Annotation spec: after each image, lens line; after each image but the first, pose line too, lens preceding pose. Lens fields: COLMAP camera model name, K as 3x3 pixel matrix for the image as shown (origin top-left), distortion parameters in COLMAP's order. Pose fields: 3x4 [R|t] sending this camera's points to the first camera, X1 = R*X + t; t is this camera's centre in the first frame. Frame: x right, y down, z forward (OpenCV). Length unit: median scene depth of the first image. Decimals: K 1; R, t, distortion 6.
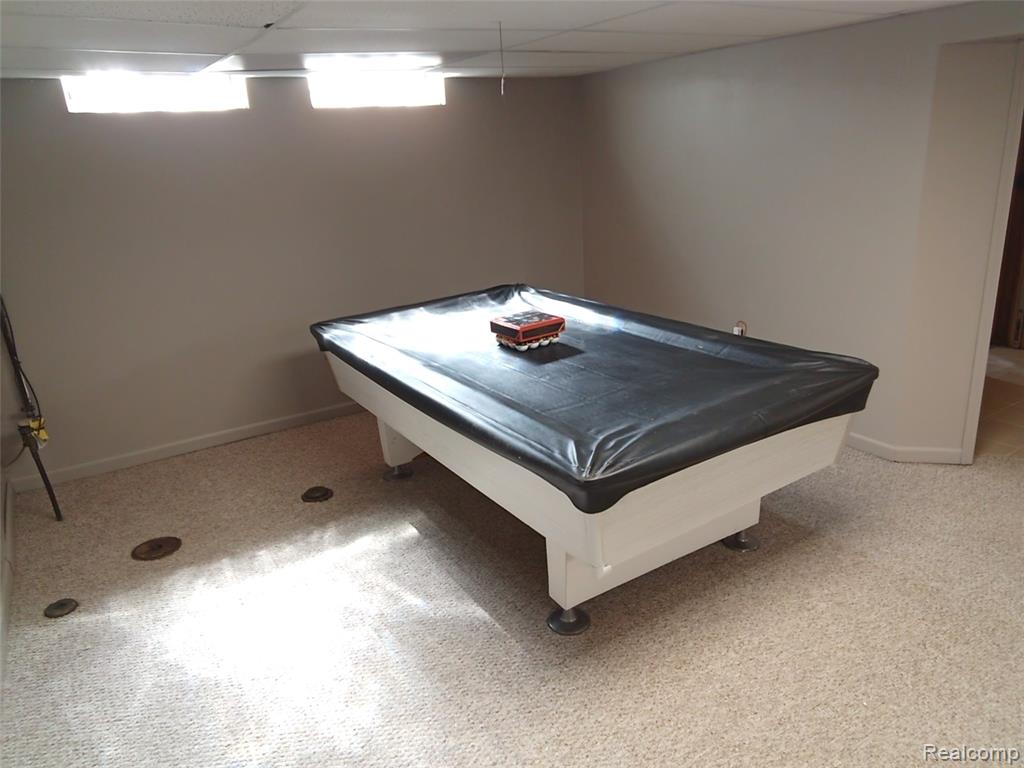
lens RADIAL K [[713.1, 0, 513.9], [0, 713.1, 381.0], [0, 0, 1]] dist [0.076557, -0.105223]
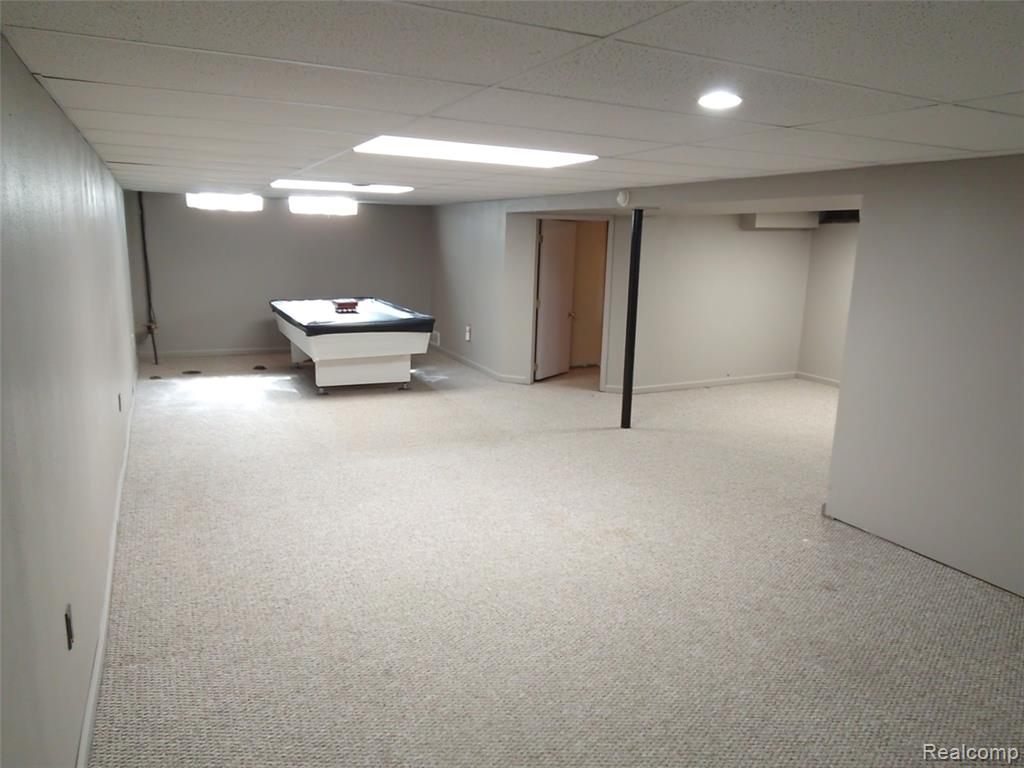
lens RADIAL K [[713.1, 0, 513.9], [0, 713.1, 381.0], [0, 0, 1]] dist [0.076557, -0.105223]
pose [[0.989520, 0.108659, -0.095099, 0.810159], [-0.119583, 0.985796, -0.117921, 0.388539], [0.080935, 0.128058, 0.988459, -1.317137]]
